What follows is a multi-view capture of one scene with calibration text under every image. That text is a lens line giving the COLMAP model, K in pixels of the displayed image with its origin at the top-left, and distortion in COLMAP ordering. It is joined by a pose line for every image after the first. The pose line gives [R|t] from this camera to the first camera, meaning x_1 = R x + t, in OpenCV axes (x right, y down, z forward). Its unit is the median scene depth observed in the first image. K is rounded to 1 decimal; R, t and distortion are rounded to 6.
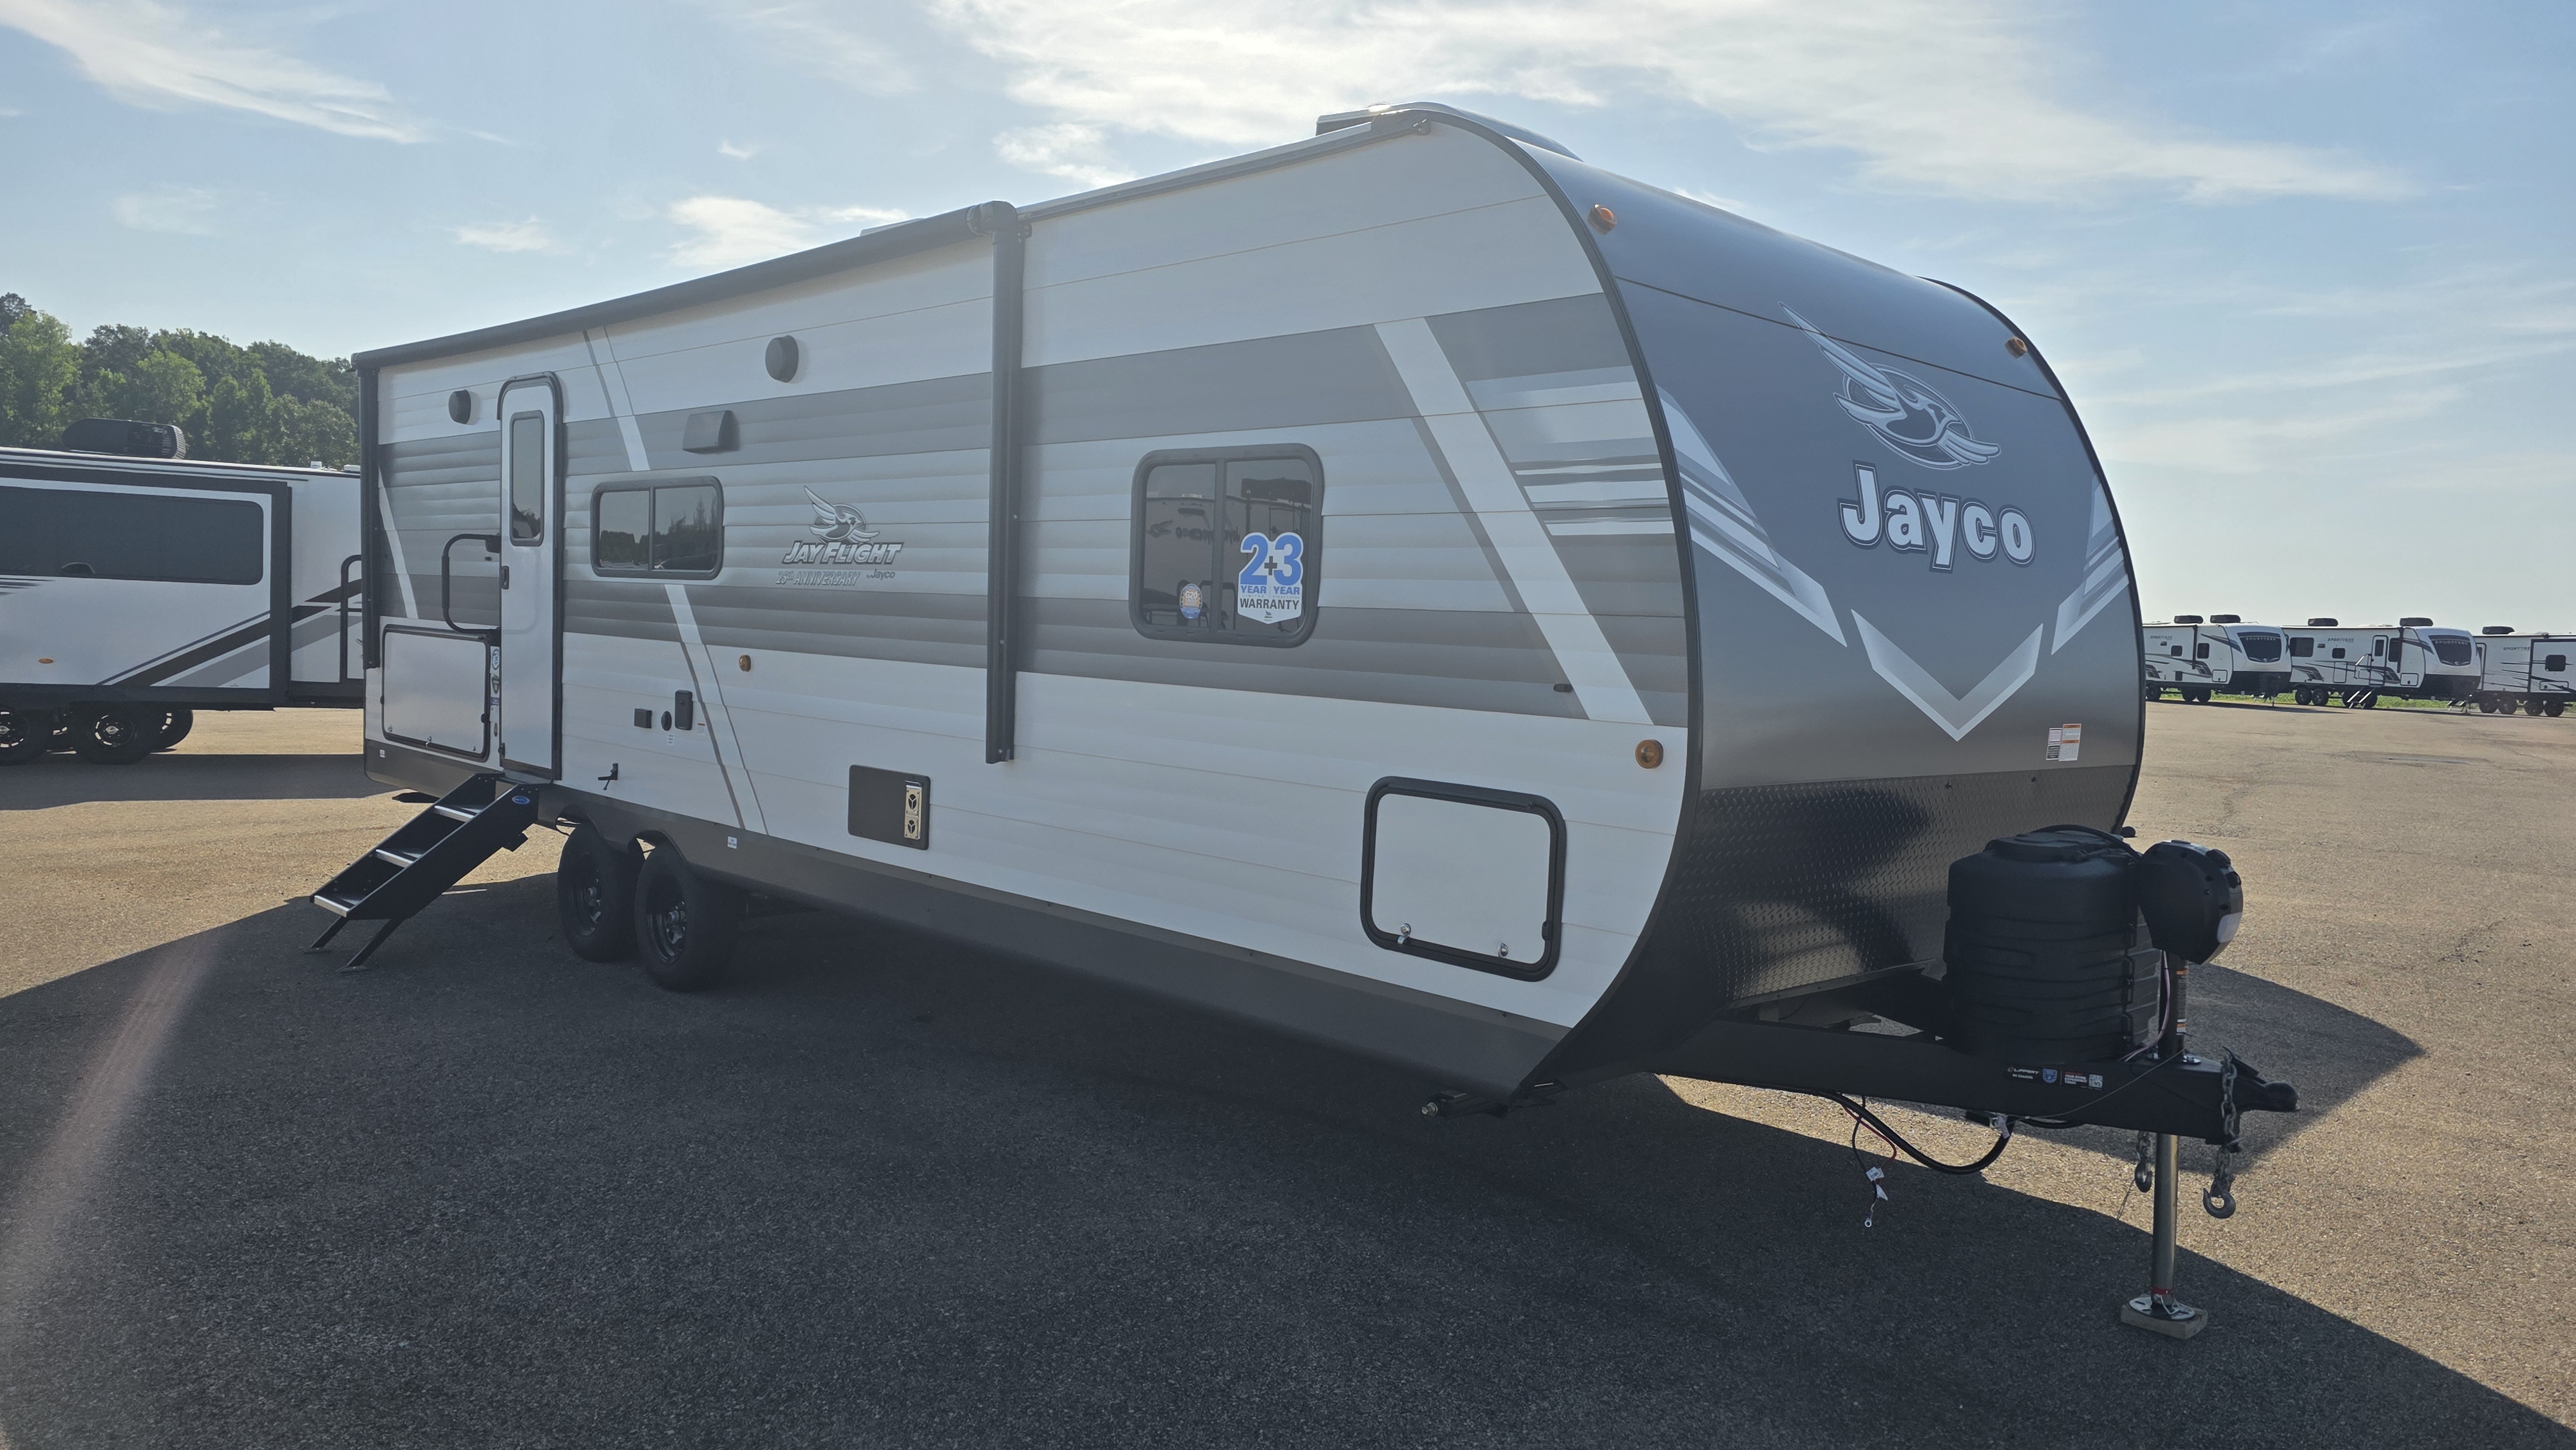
lens RADIAL K [[1742.7, 0, 1300.8], [0, 1742.7, 730.7], [0, 0, 1]] dist [0.039677, -0.002675]
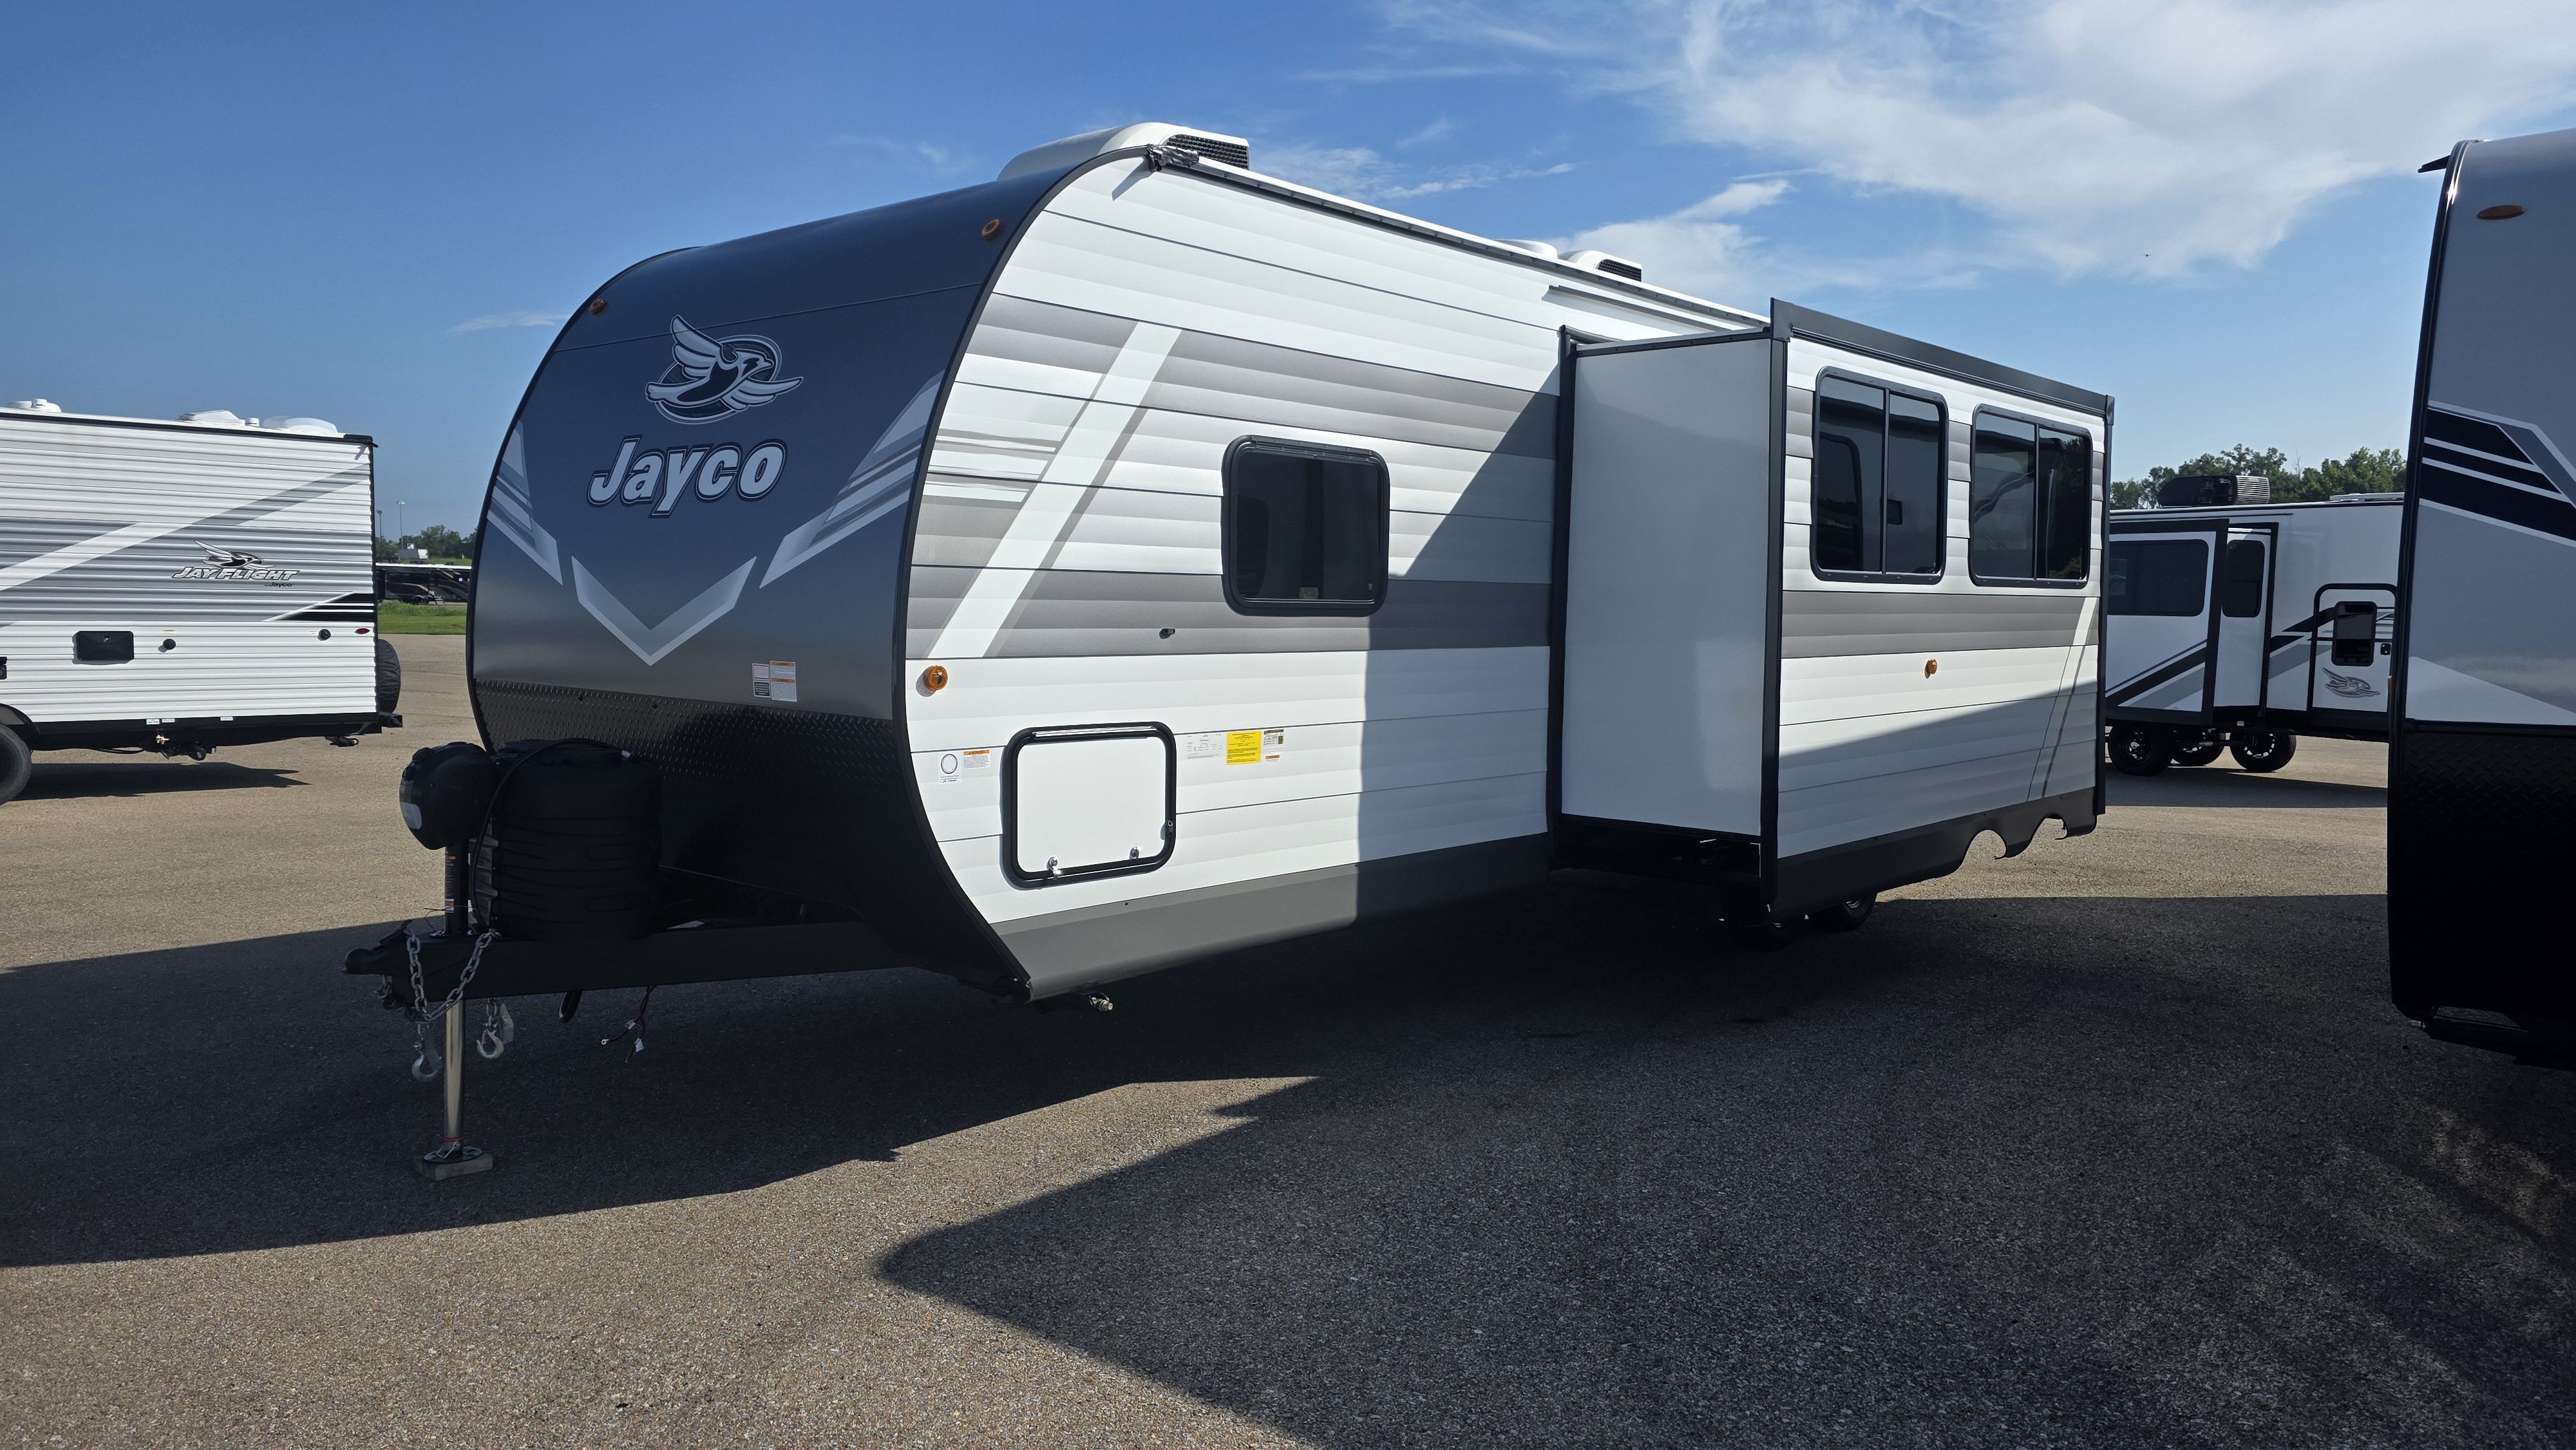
lens RADIAL K [[1754.1, 0, 1355.4], [0, 1754.1, 717.9], [0, 0, 1]] dist [0.041943, 0.000607]
pose [[0.102570, 0.027032, -0.994358, 1.433900], [-0.071860, 0.997220, 0.019697, -0.014521], [0.992127, 0.069434, 0.104228, 1.231589]]
